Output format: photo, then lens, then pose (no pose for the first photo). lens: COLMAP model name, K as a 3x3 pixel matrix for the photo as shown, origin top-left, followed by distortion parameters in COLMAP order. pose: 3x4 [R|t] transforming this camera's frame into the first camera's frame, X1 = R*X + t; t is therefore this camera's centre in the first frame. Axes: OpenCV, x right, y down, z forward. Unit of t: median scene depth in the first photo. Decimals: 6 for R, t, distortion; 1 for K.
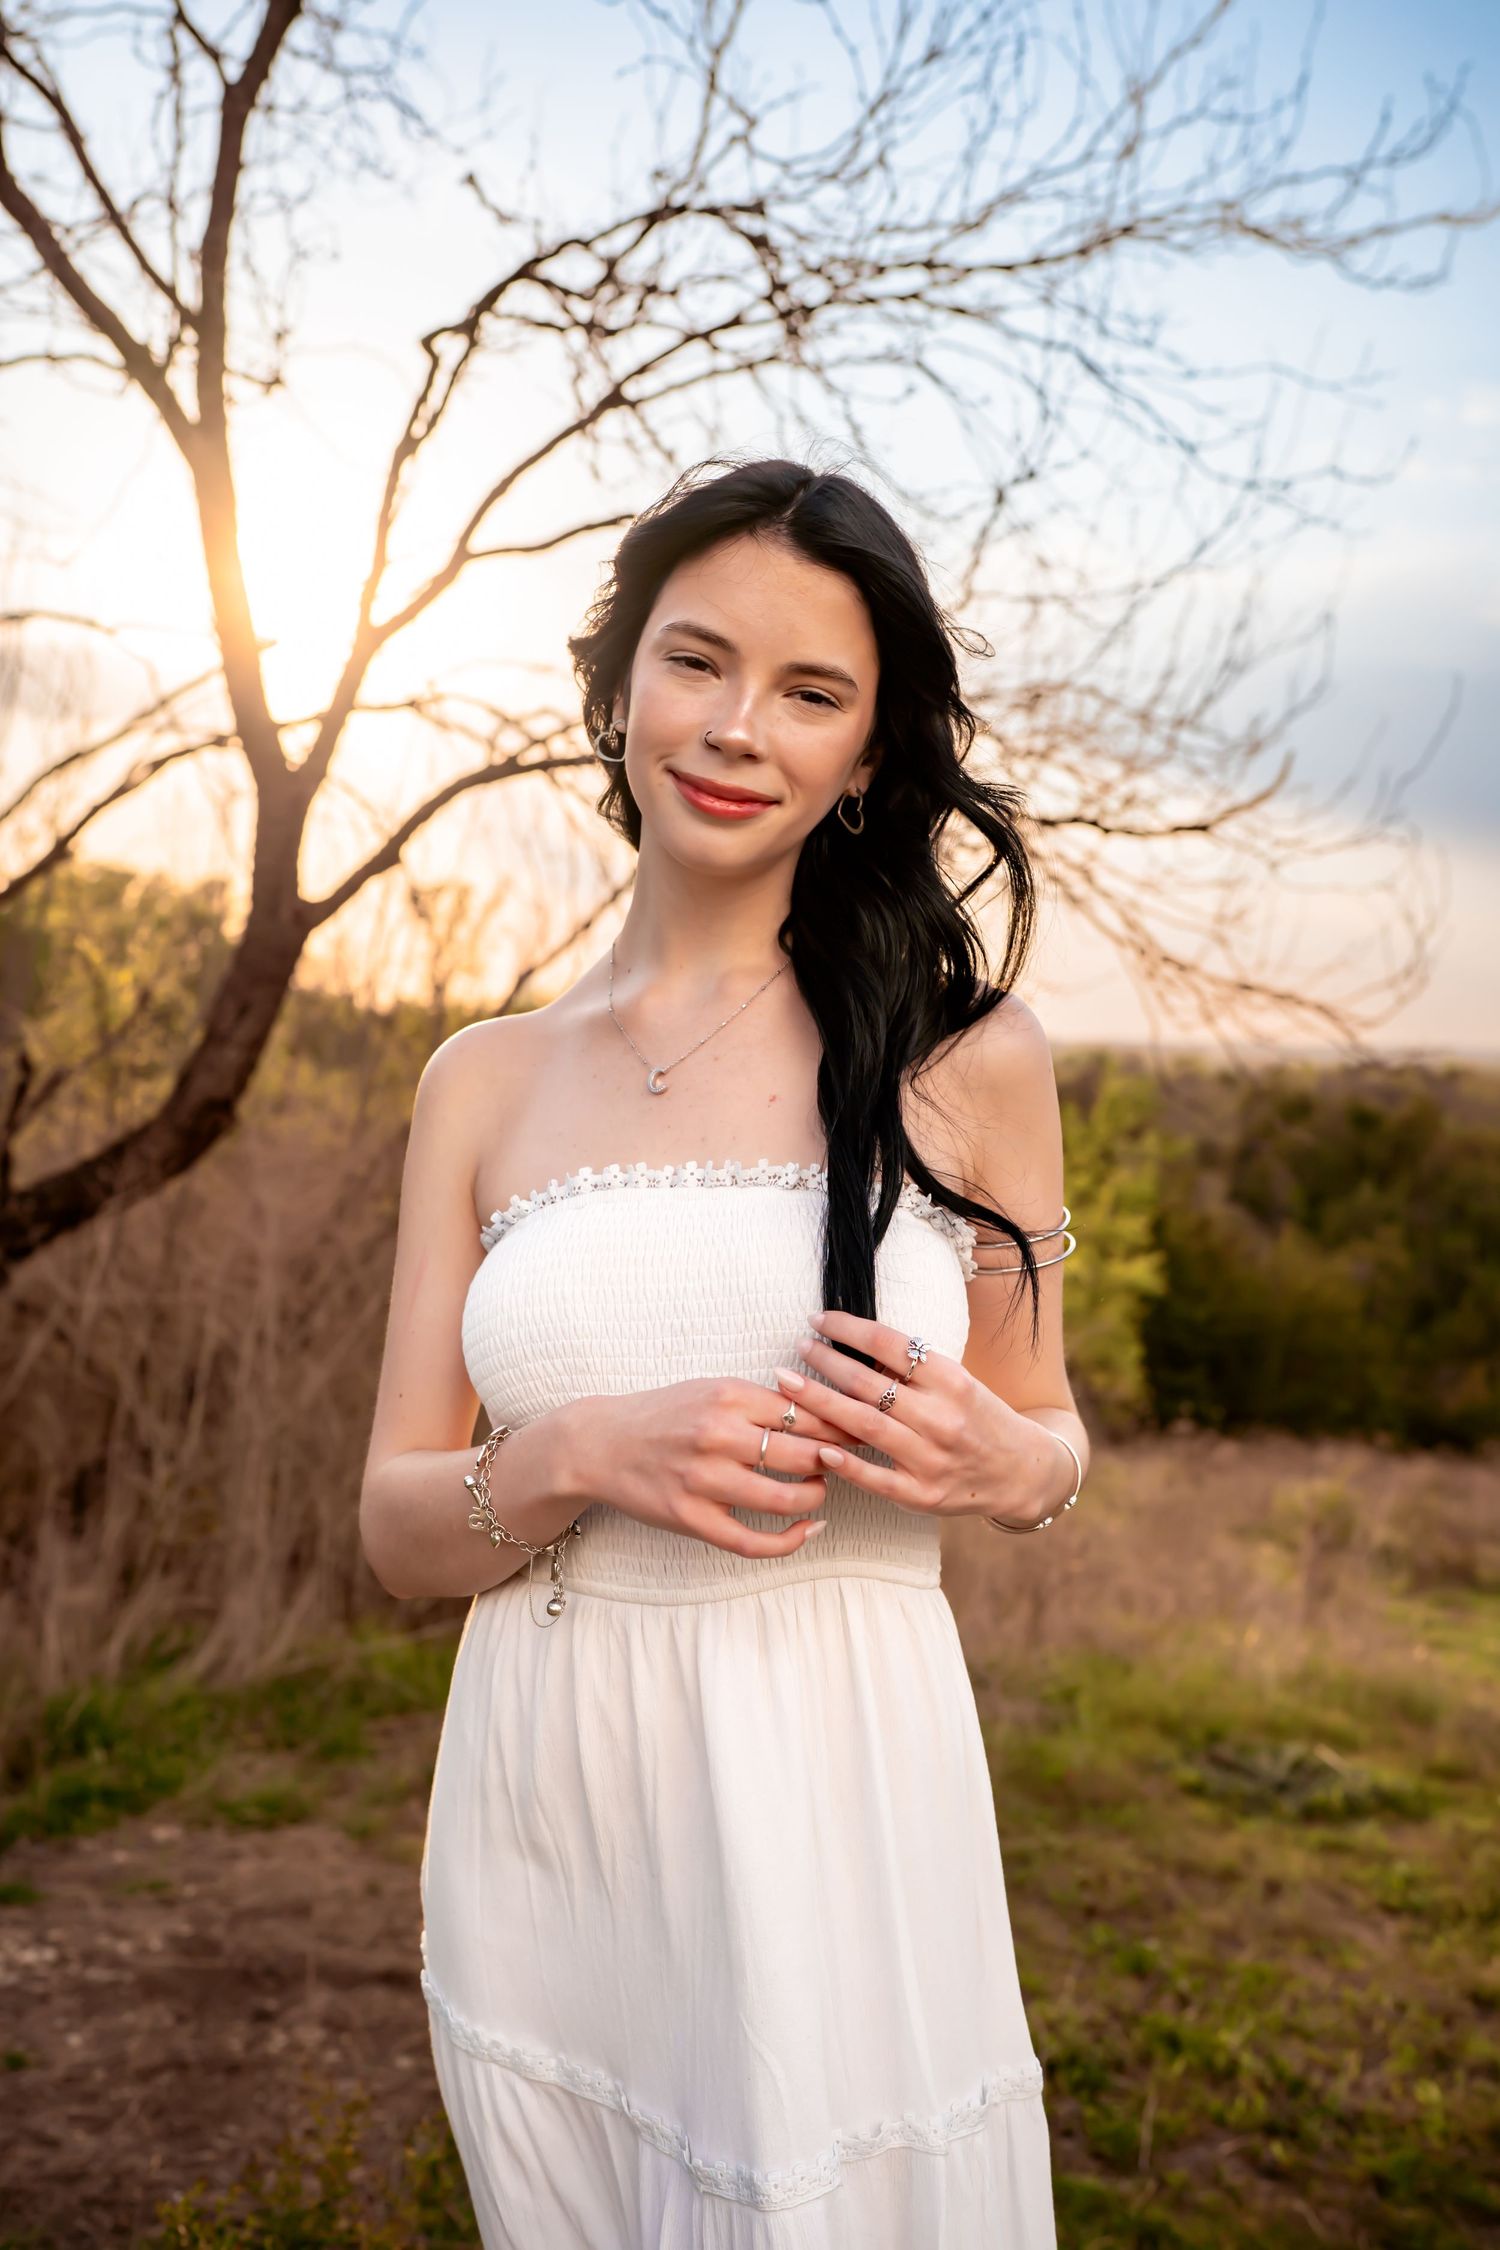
lens RADIAL K [[2159.6, 0, 793.8], [0, 2159.6, 1135.1], [0, 0, 1]] dist [0.000185, 0.012629]
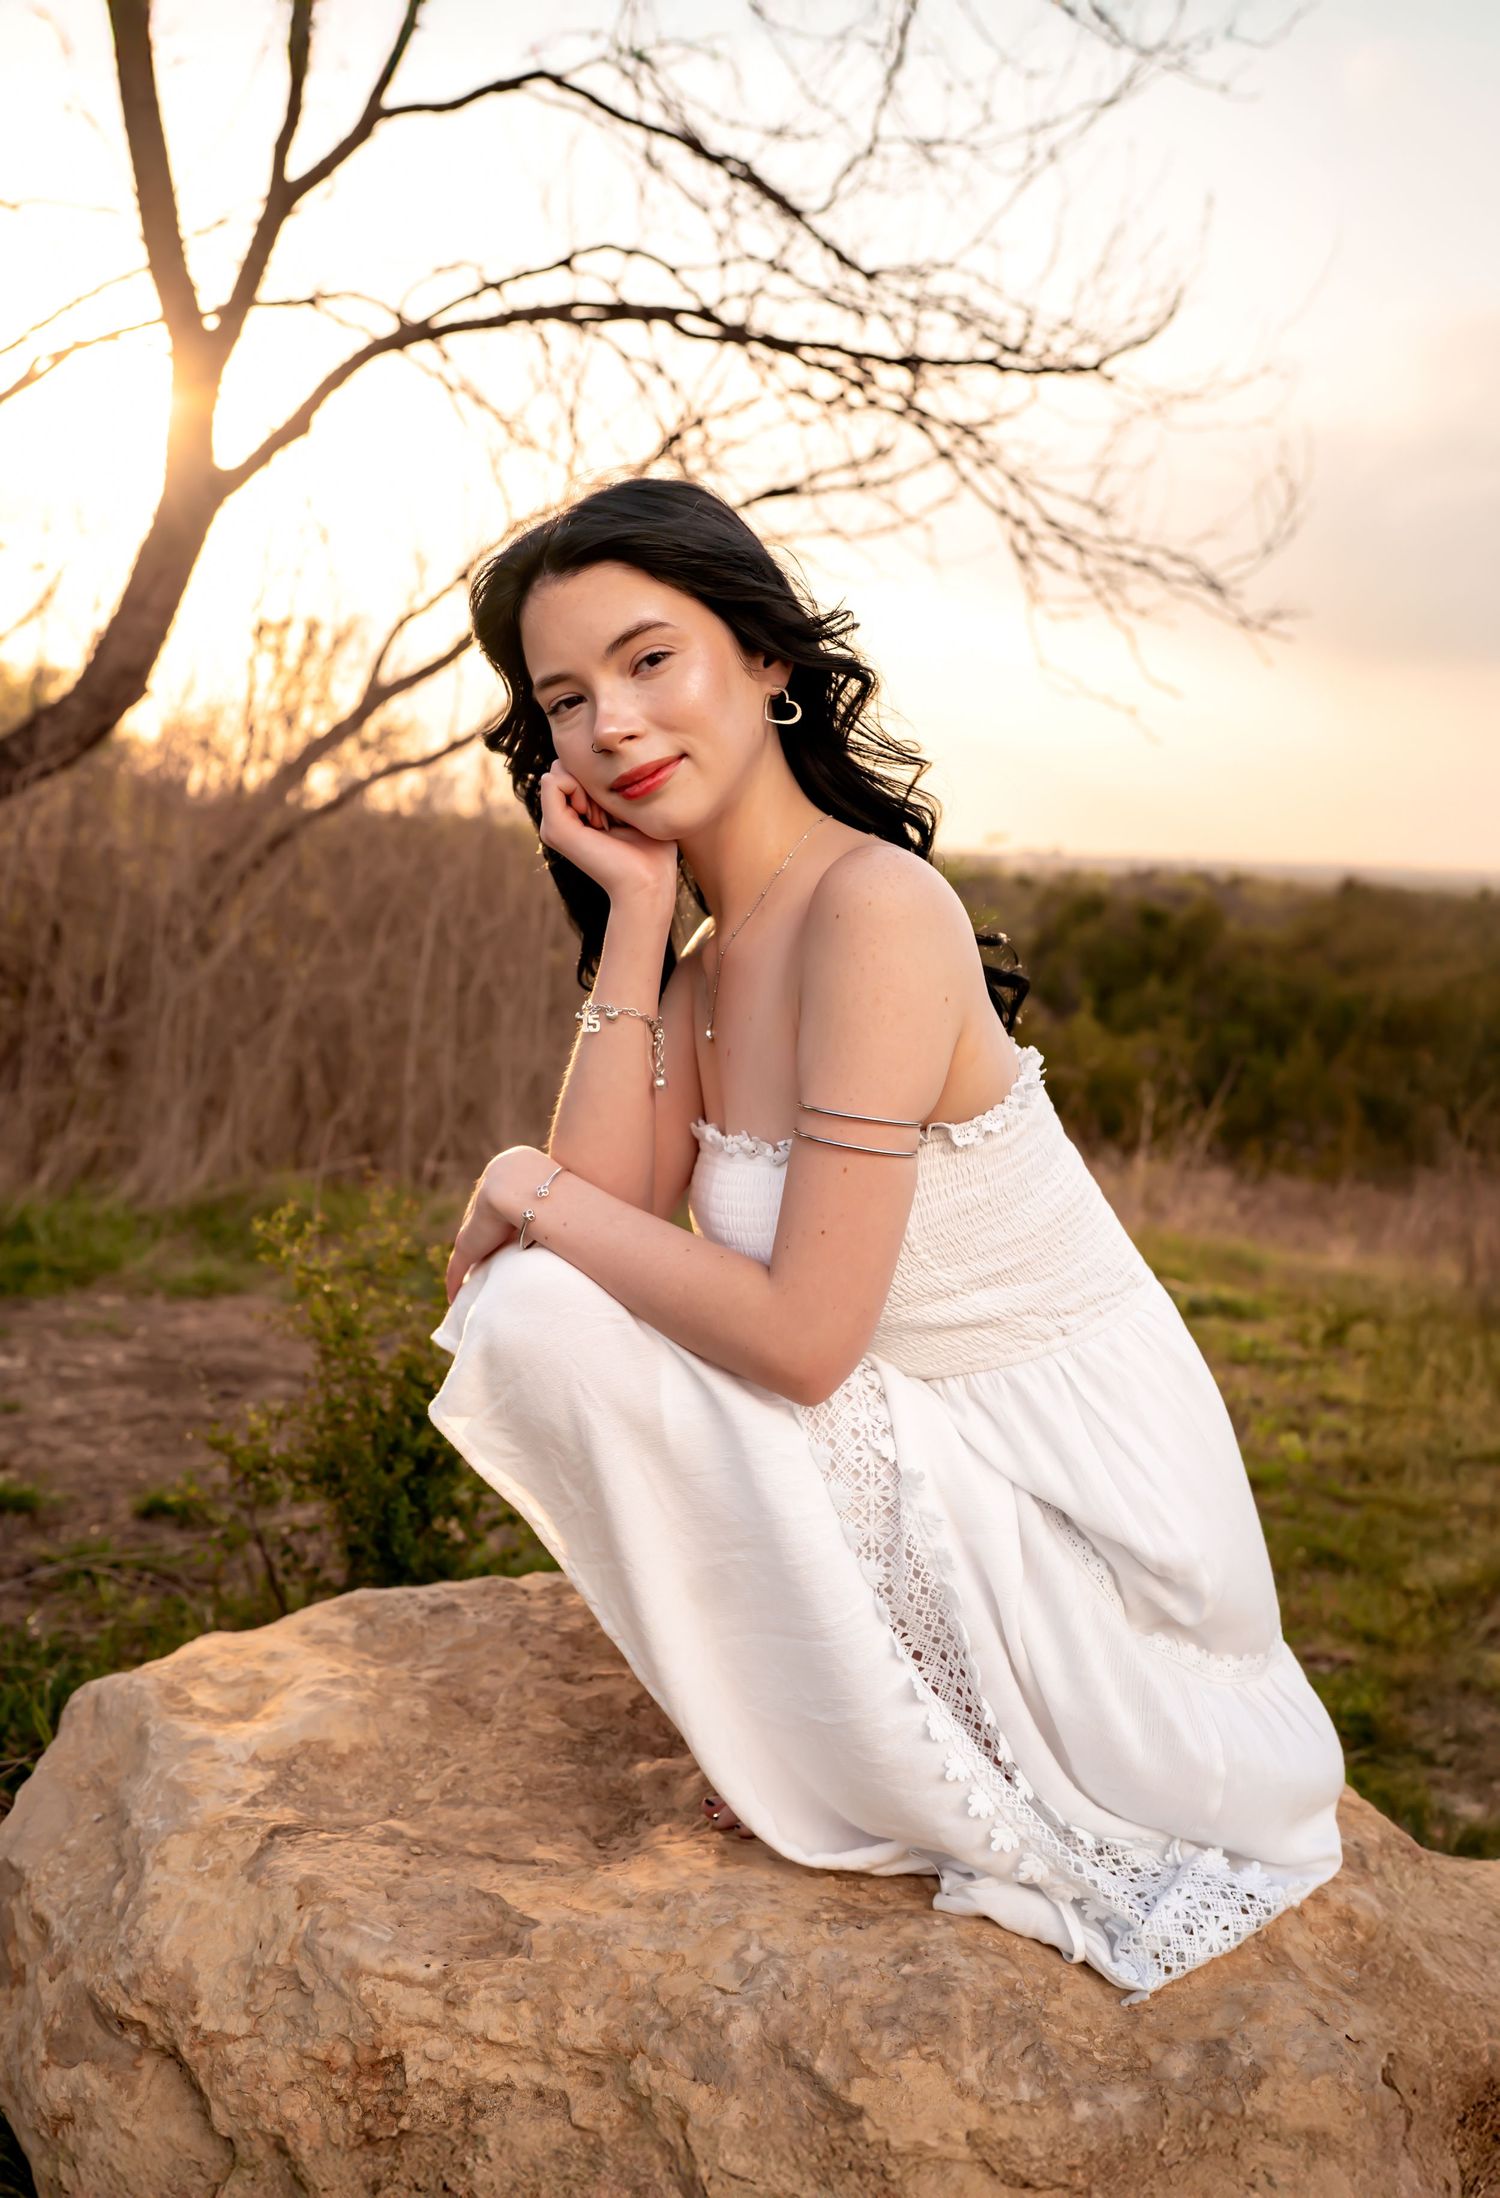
lens RADIAL K [[2060.0, 0, 719.5], [0, 2060.0, 1098.4], [0, 0, 1]] dist [0.021036, 0.015124]
pose [[0.998401, 0.009346, 0.055757, -0.040289], [-0.013343, 0.997334, 0.071748, 0.123714], [-0.054937, -0.072377, 0.995863, -0.022213]]
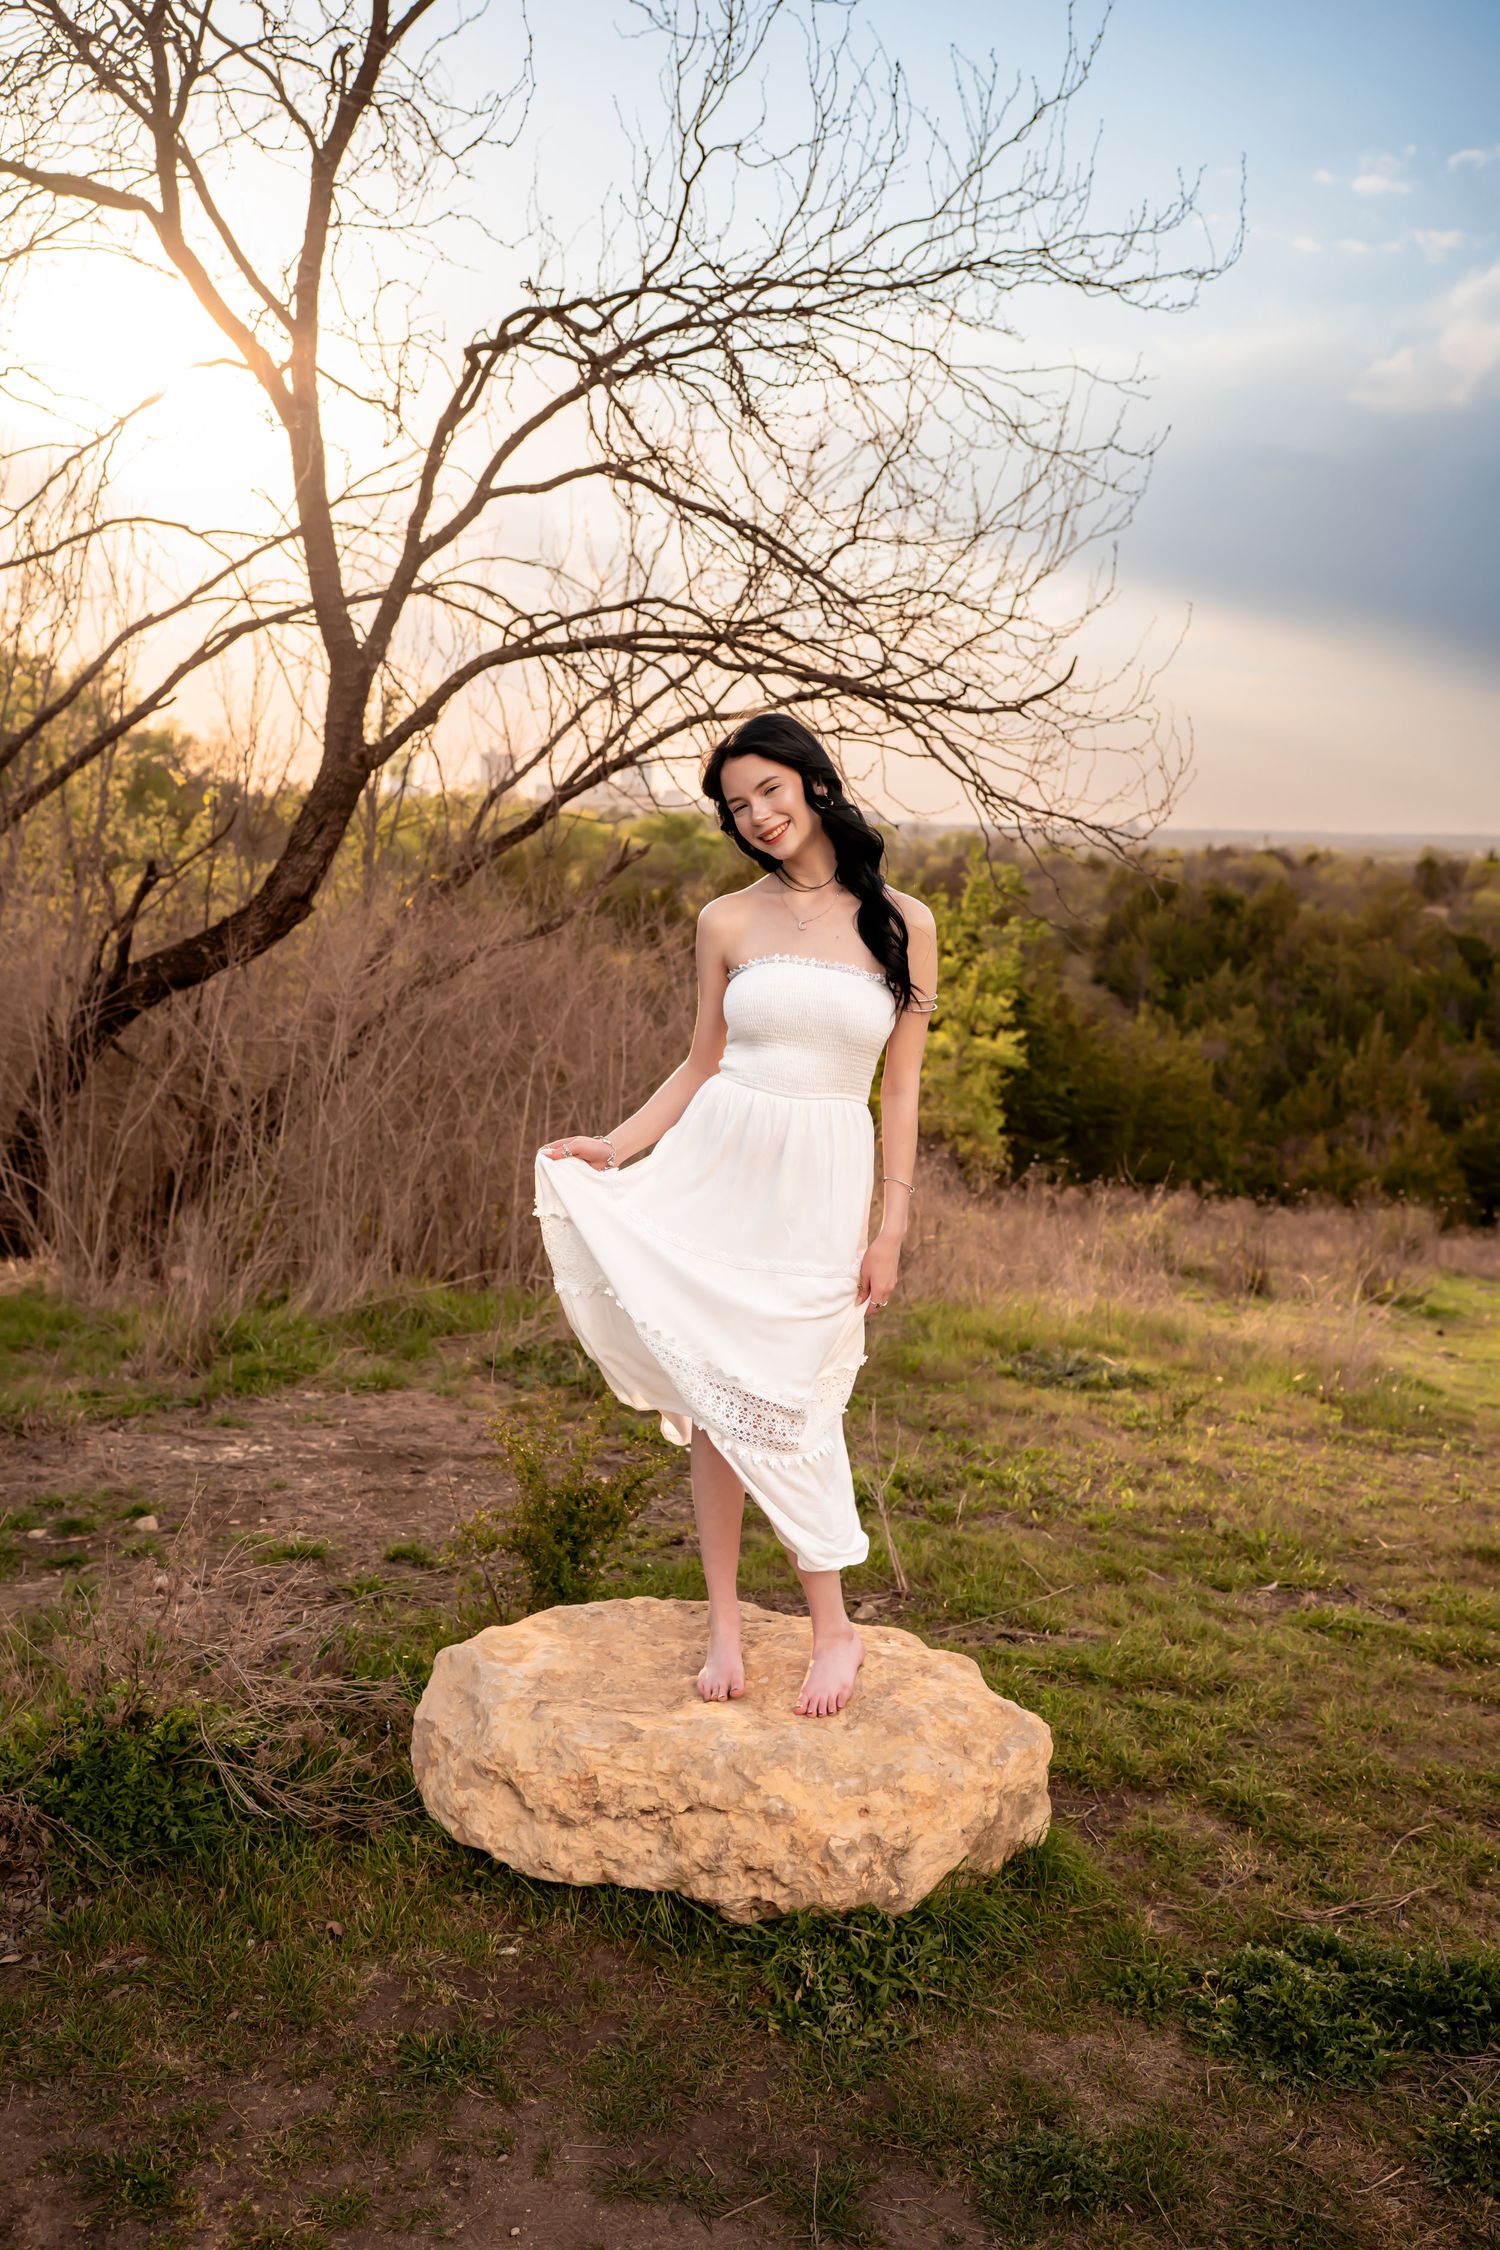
lens RADIAL K [[2159.6, 0, 793.8], [0, 2159.6, 1135.1], [0, 0, 1]] dist [0.000185, 0.012629]
pose [[0.998350, -0.006137, 0.057099, -0.038179], [0.000460, 0.995095, 0.098920, -0.000040], [-0.057426, -0.098730, 0.993456, -0.398317]]
